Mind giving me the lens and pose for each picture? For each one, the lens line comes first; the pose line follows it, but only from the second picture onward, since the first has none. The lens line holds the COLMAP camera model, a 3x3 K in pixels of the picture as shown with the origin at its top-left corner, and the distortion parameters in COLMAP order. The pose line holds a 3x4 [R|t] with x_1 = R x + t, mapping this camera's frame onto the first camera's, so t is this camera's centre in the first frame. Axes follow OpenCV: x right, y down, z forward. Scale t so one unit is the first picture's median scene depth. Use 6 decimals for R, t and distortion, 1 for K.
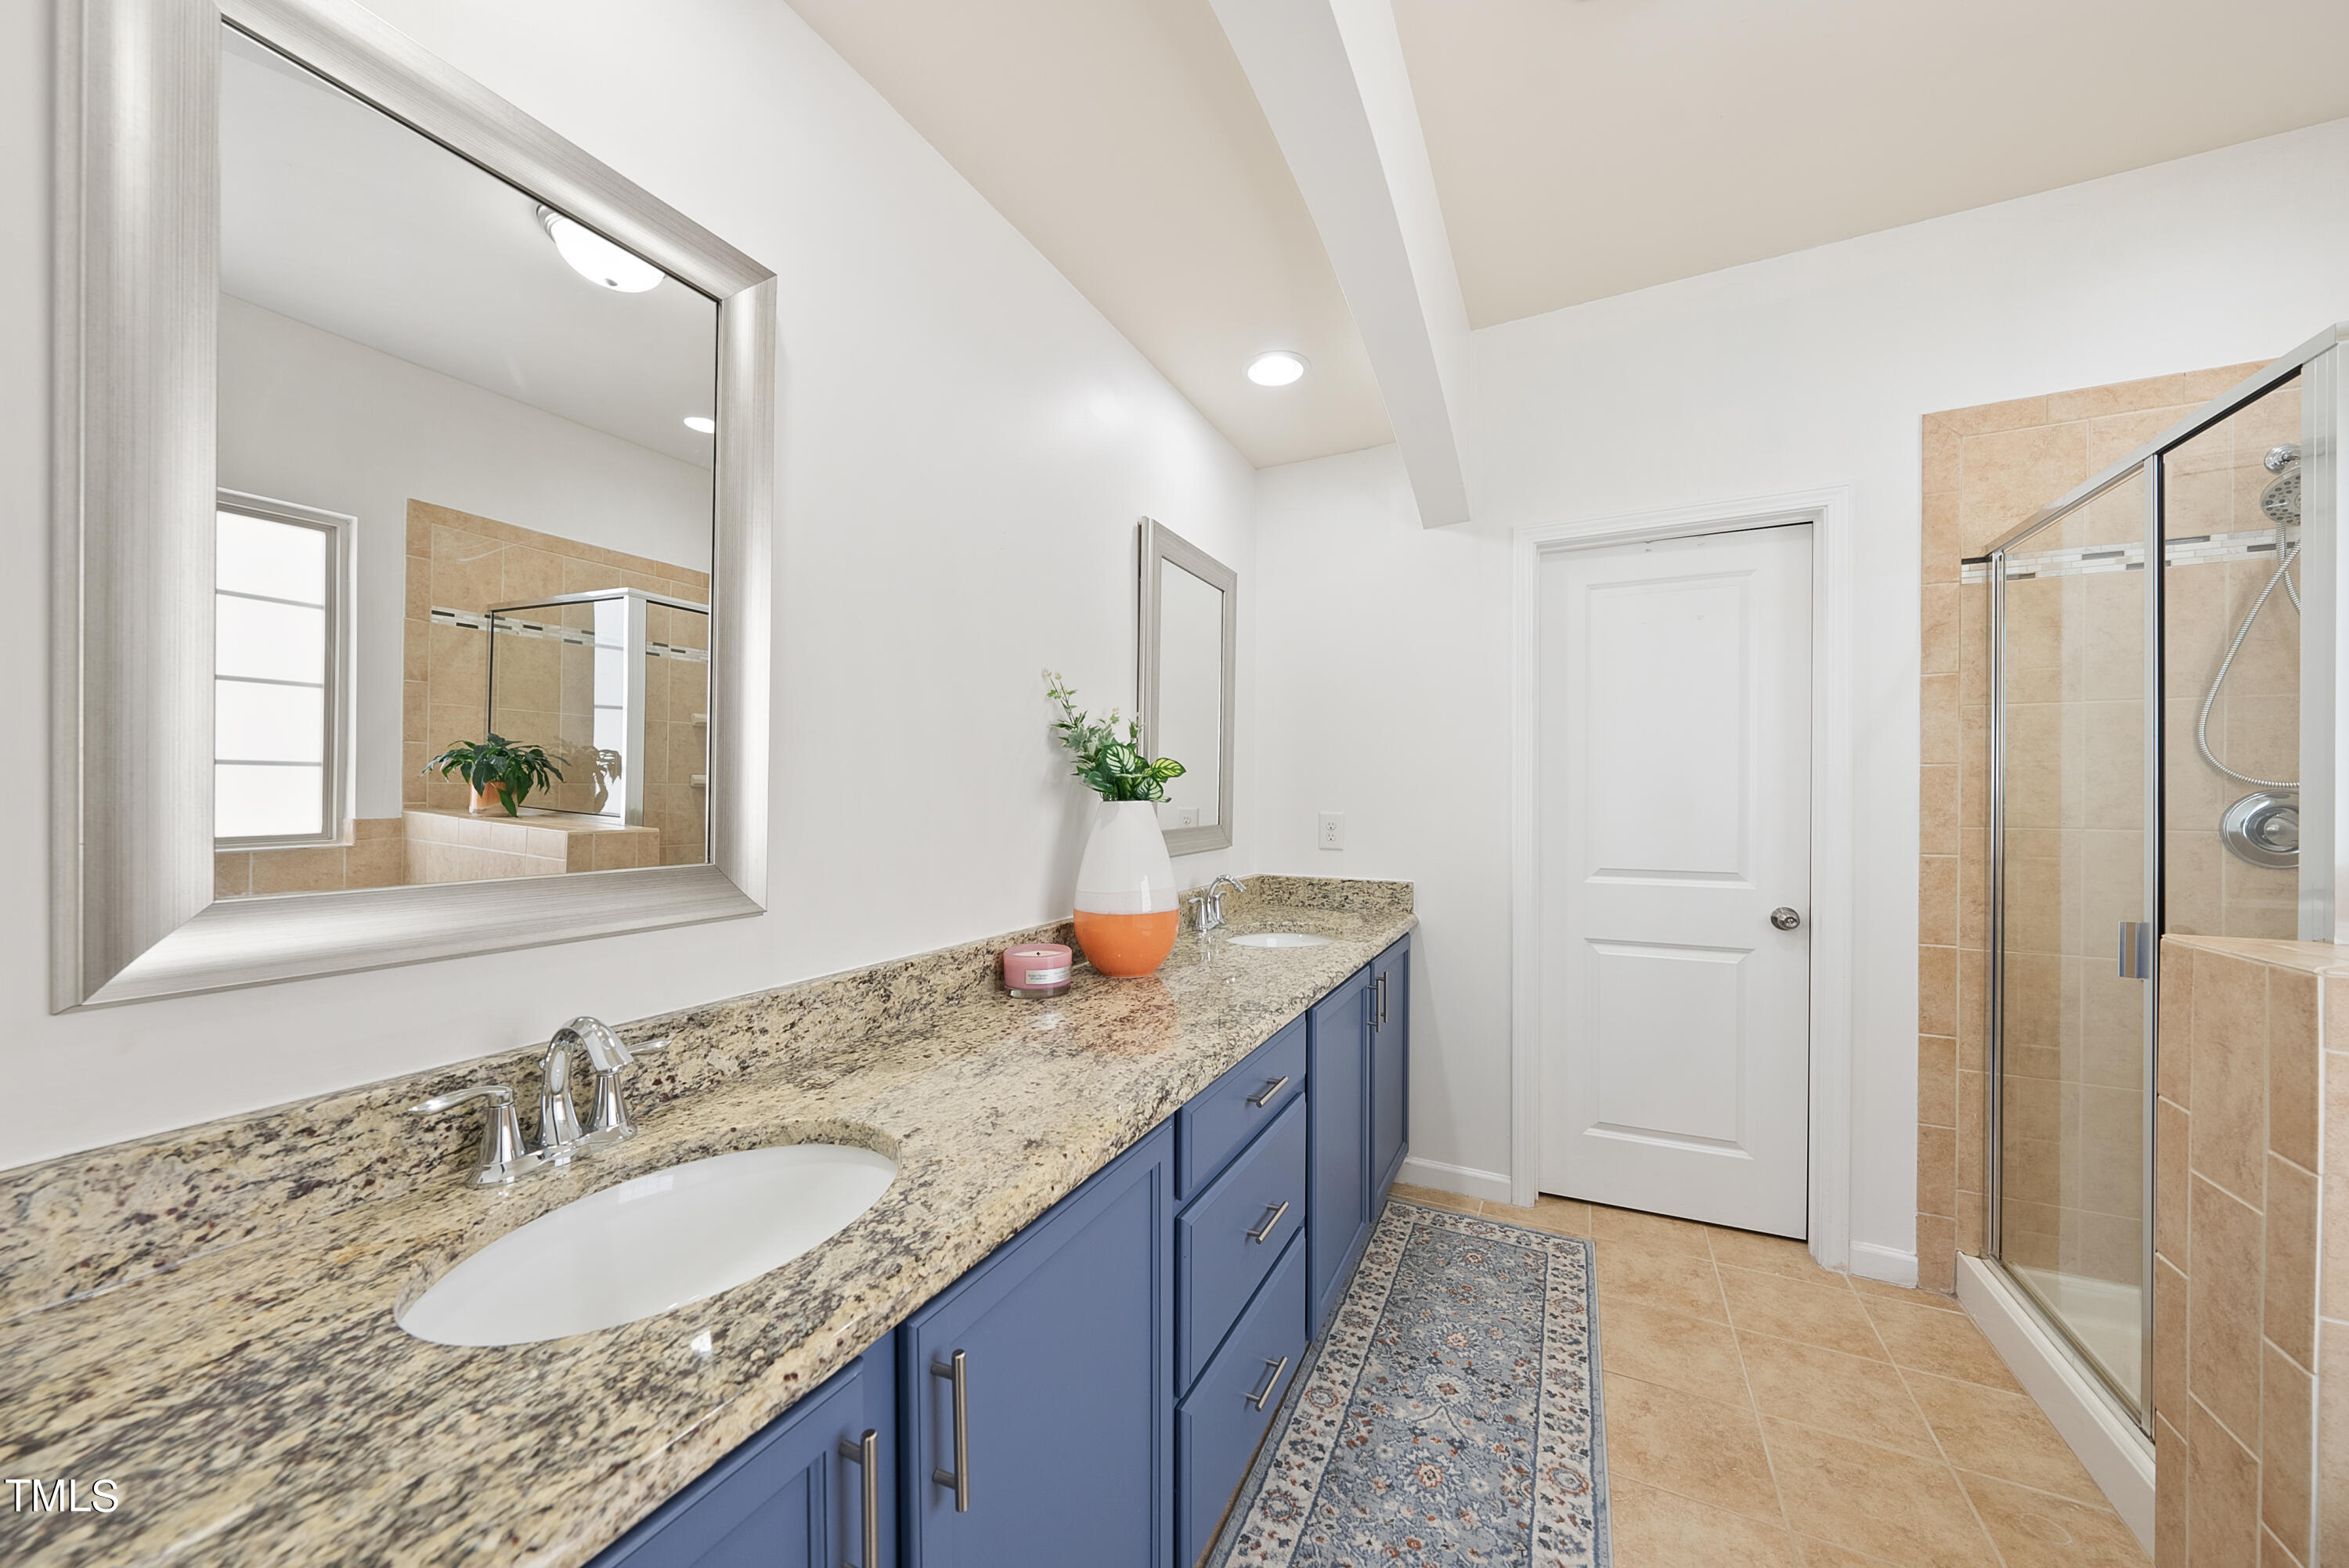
lens RADIAL K [[815.2, 0, 1178.8], [0, 815.2, 796.9], [0, 0, 1]] dist [-0.000252, 0.000162]
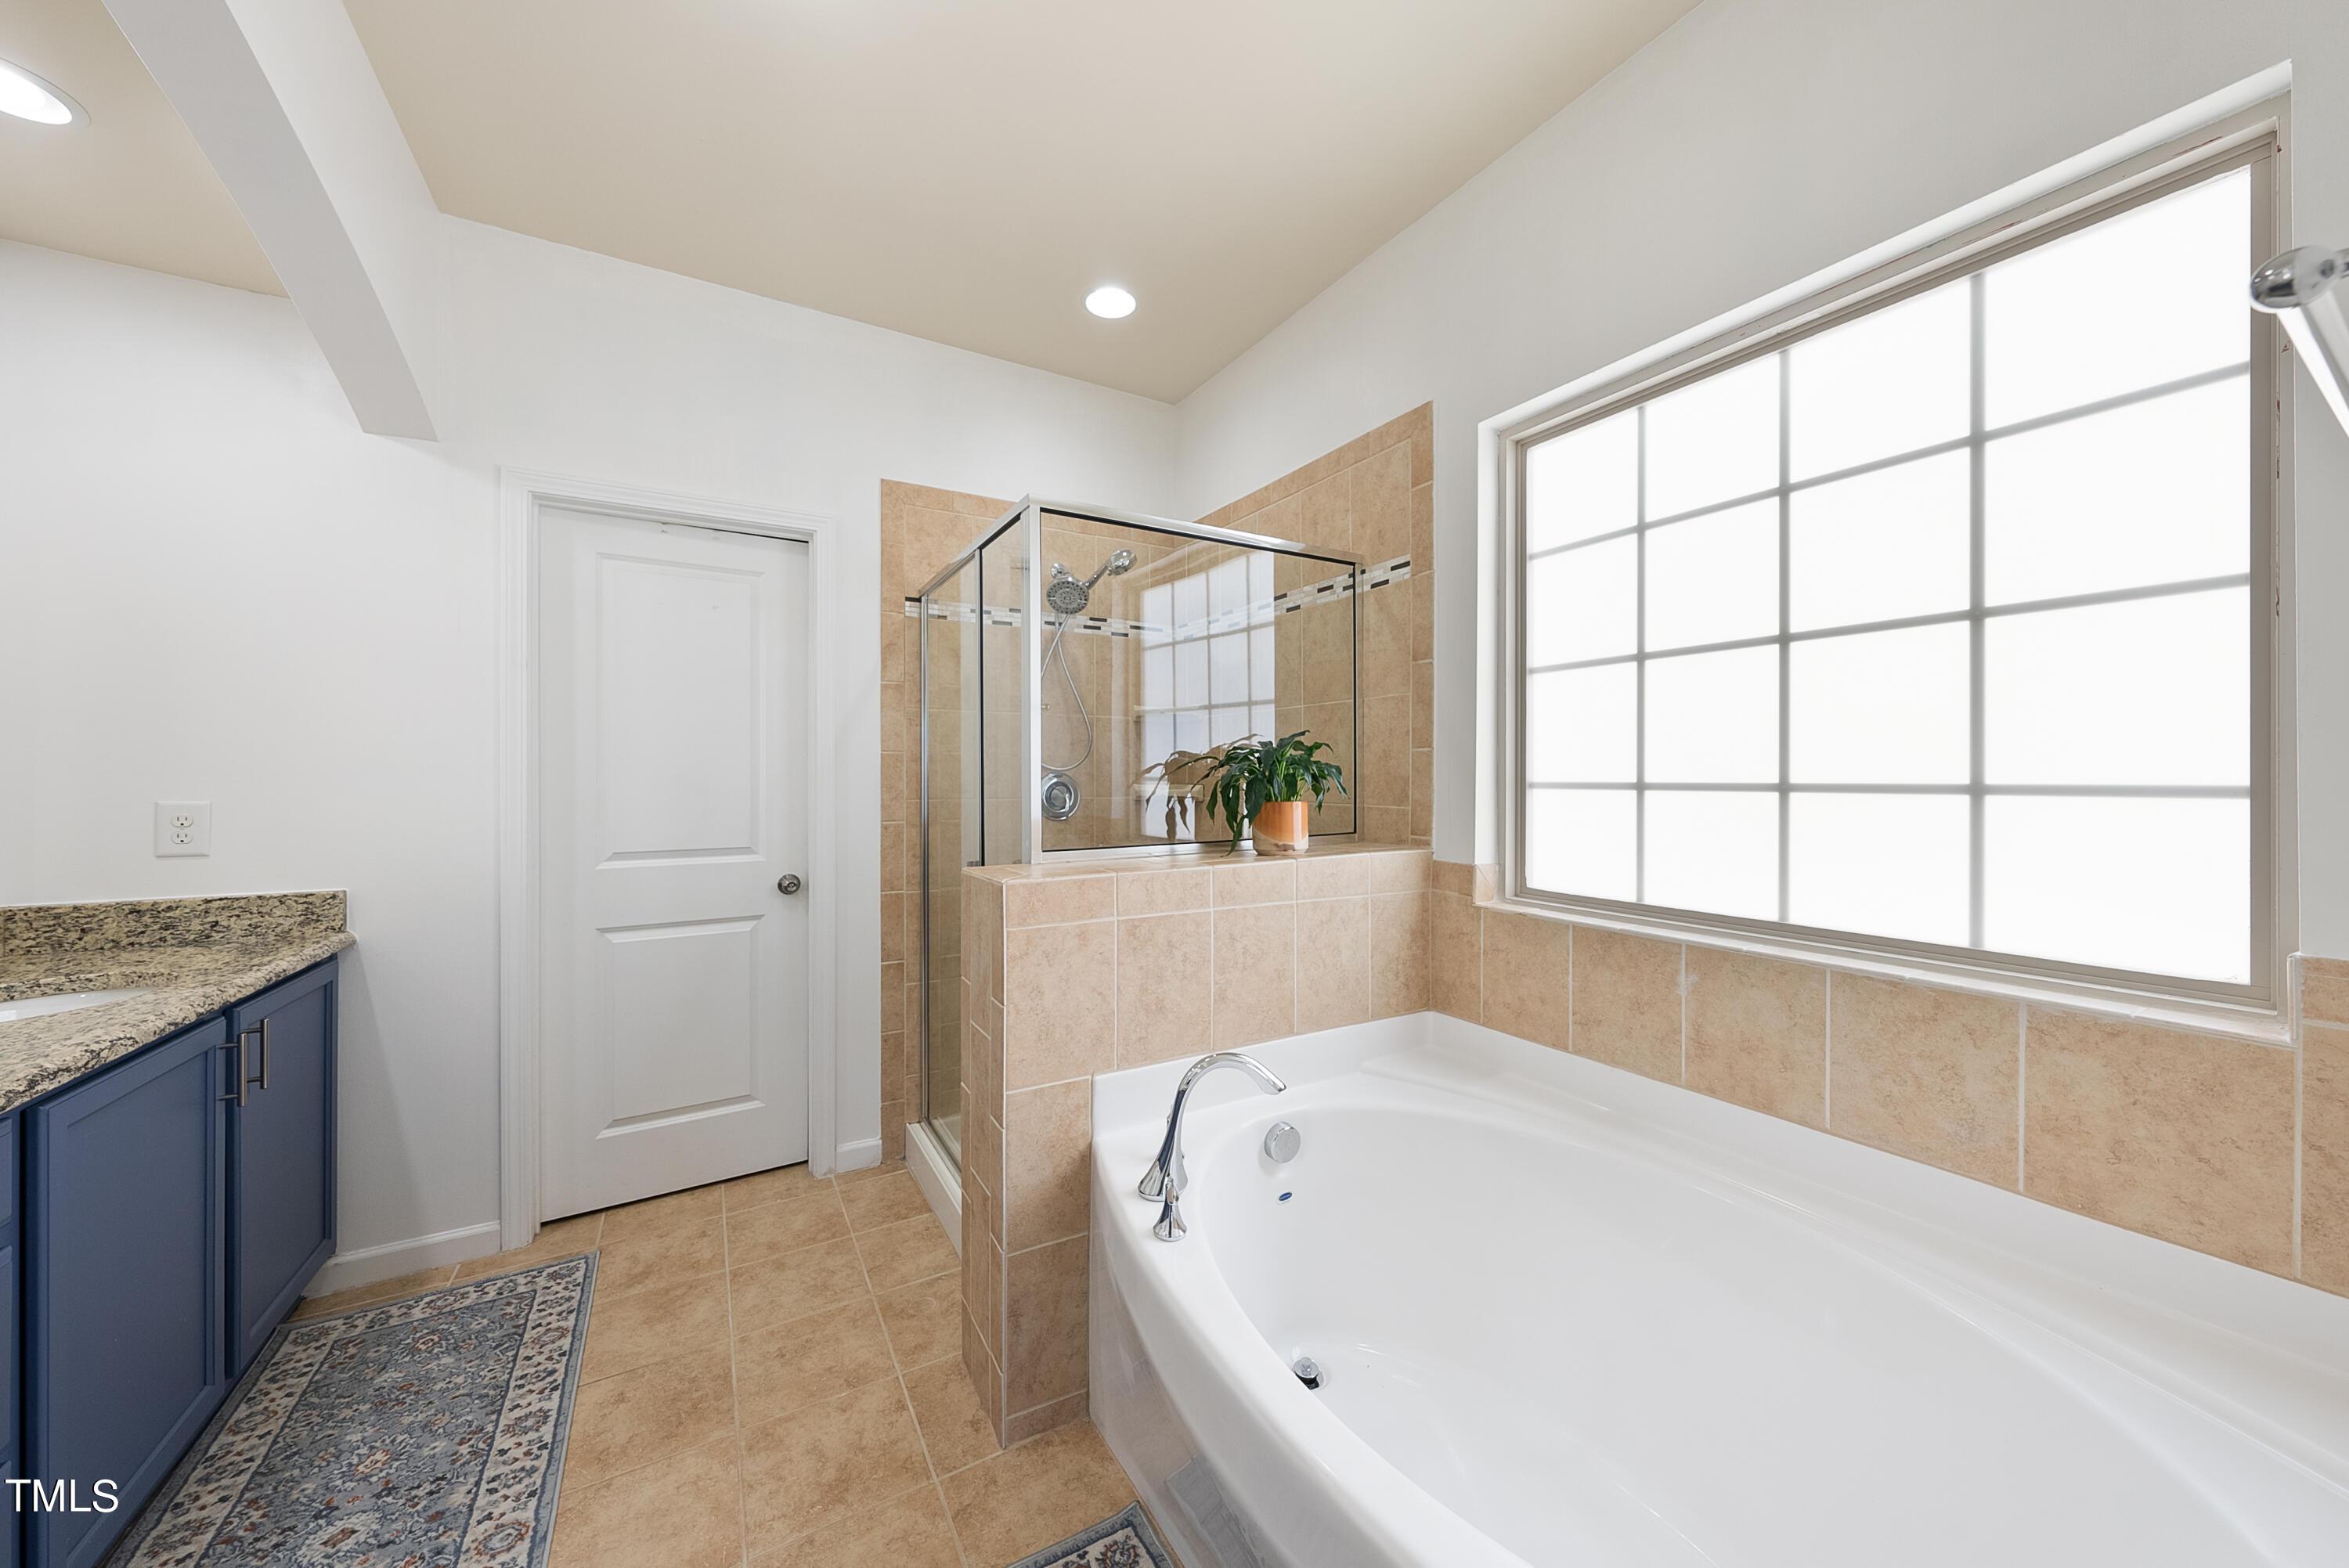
lens RADIAL K [[817.2, 0, 1171.4], [0, 817.2, 771.4], [0, 0, 1]] dist [0.001710, 0.000269]
pose [[0.549346, 0.003811, 0.835586, 0.089831], [0.003336, 0.999972, -0.006754, 0.001534], [-0.835588, 0.006498, 0.549318, -0.082633]]
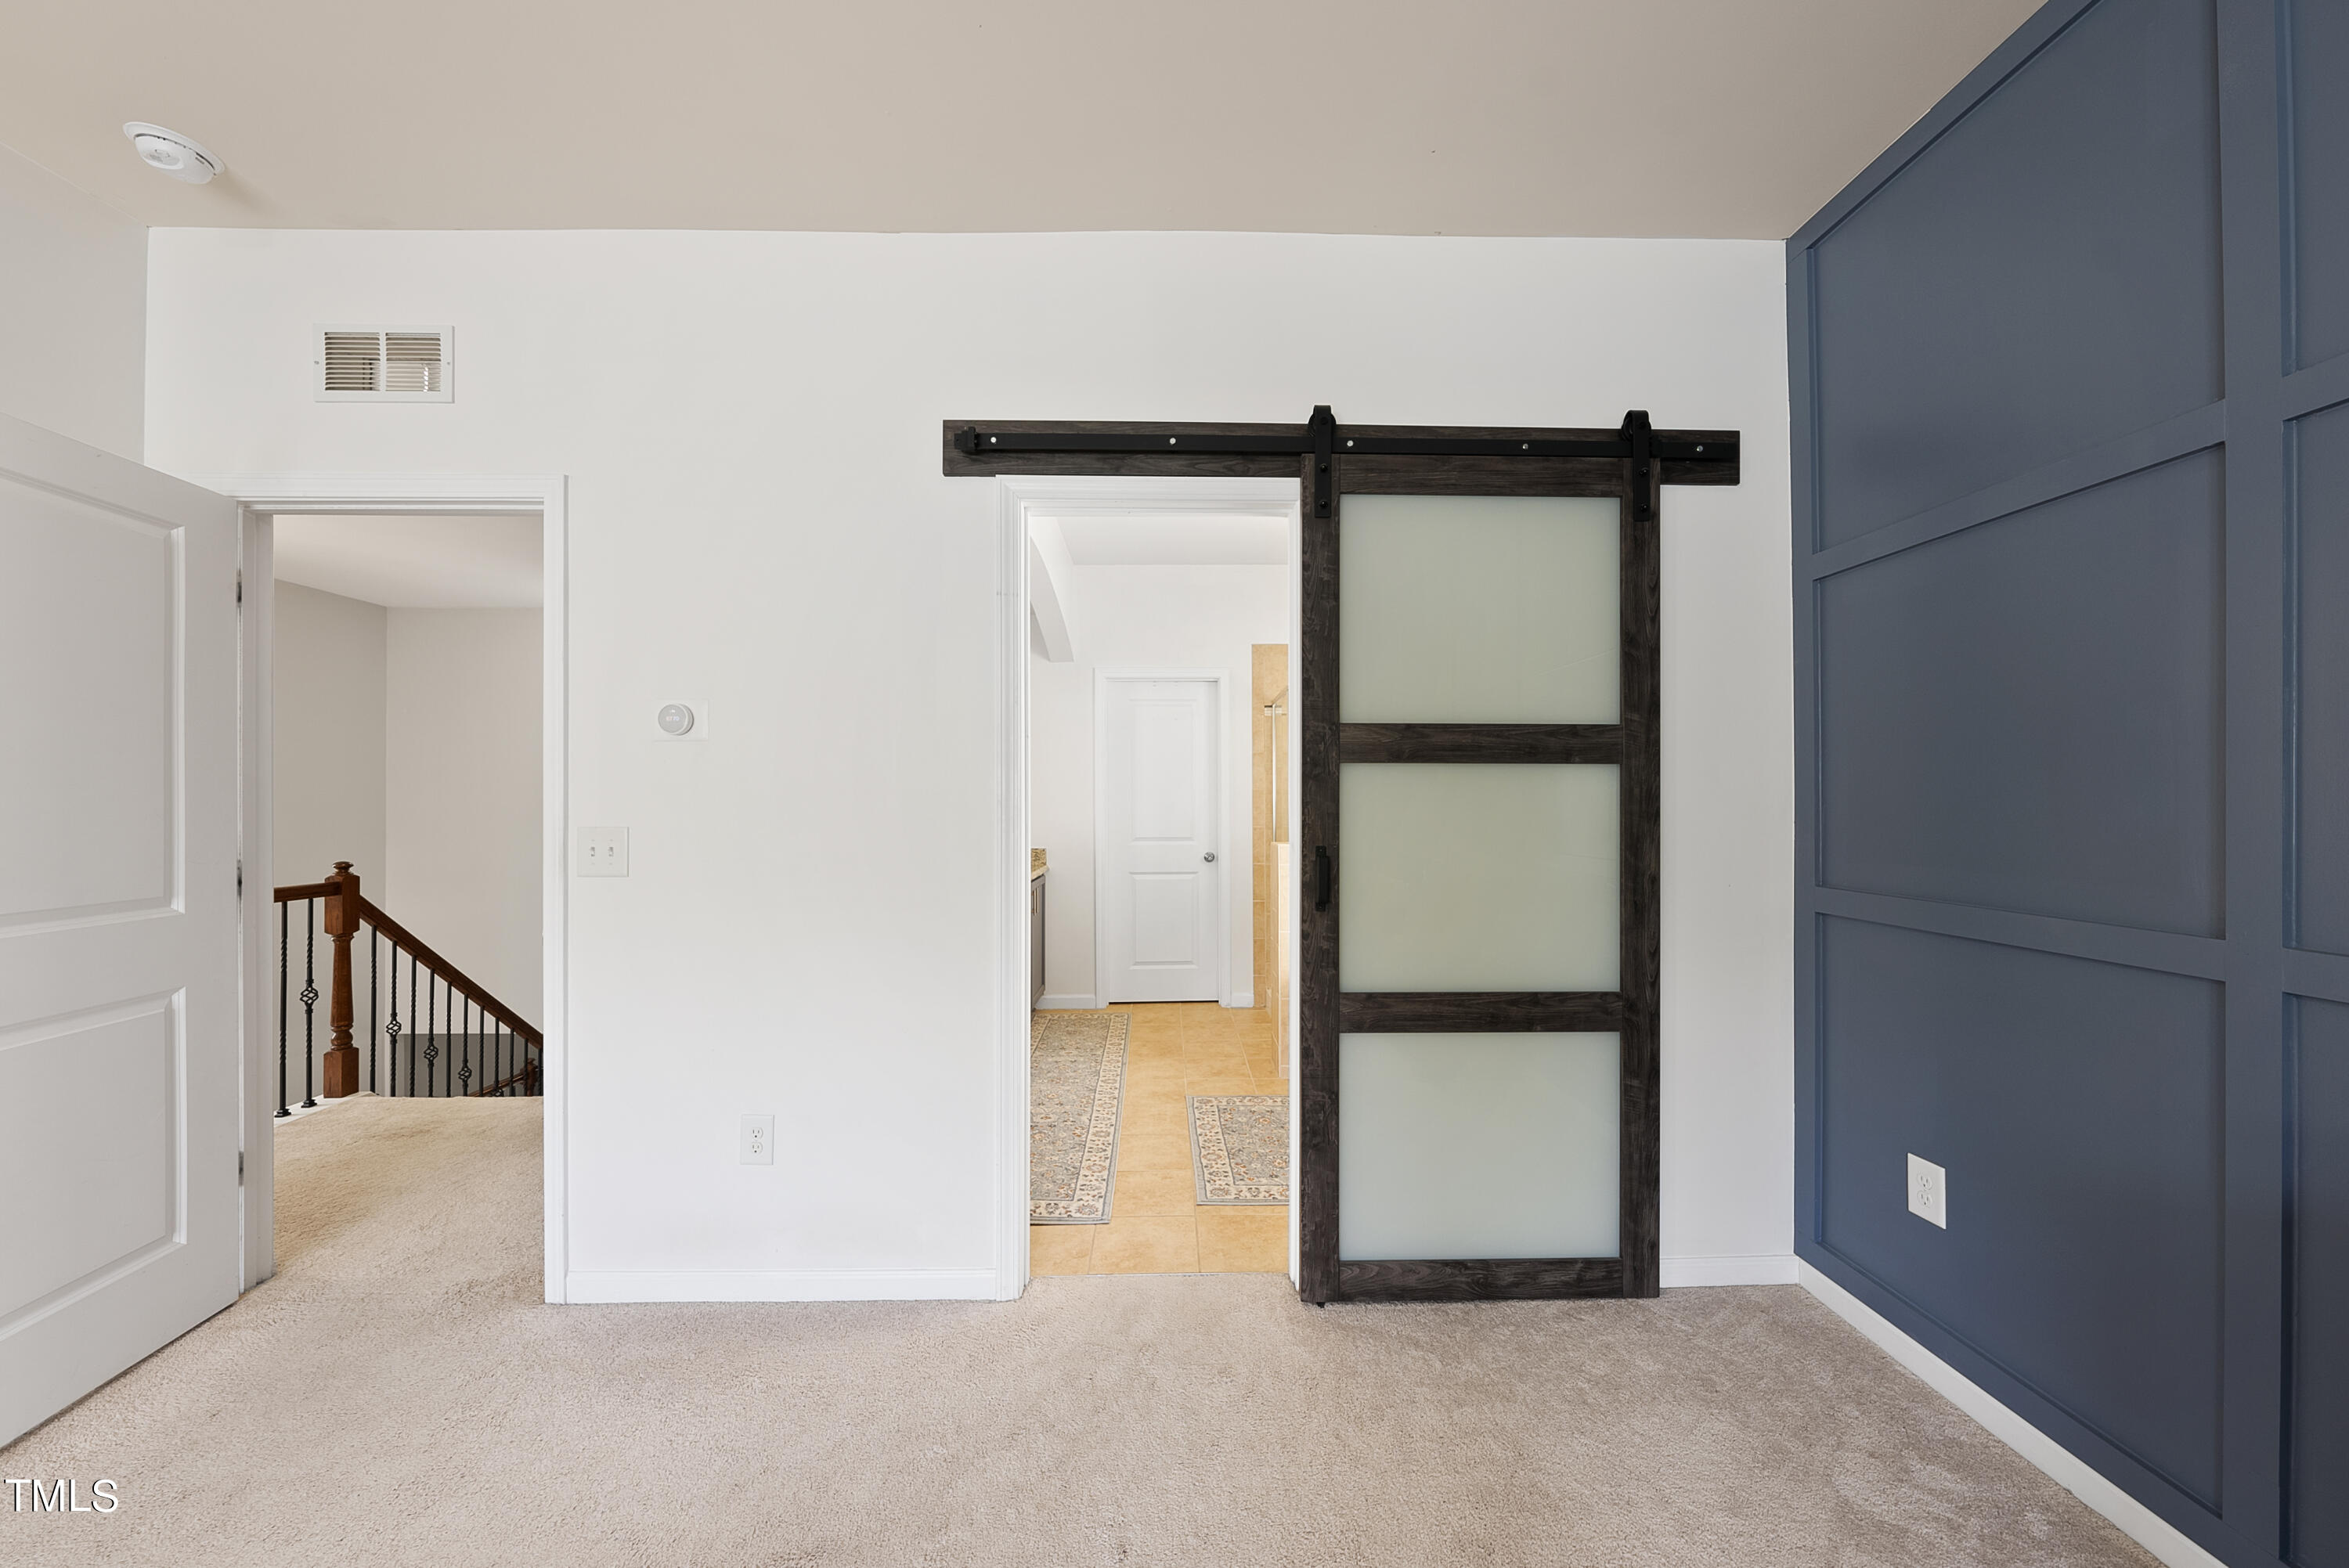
lens RADIAL K [[809.8, 0, 1169.2], [0, 809.8, 800.8], [0, 0, 1]] dist [-0.000179, 0.000155]
pose [[0.892059, -0.003155, 0.451909, -0.389097], [0.004396, 0.999989, -0.001696, 0.000414], [-0.451898, 0.003500, 0.892063, -1.018327]]
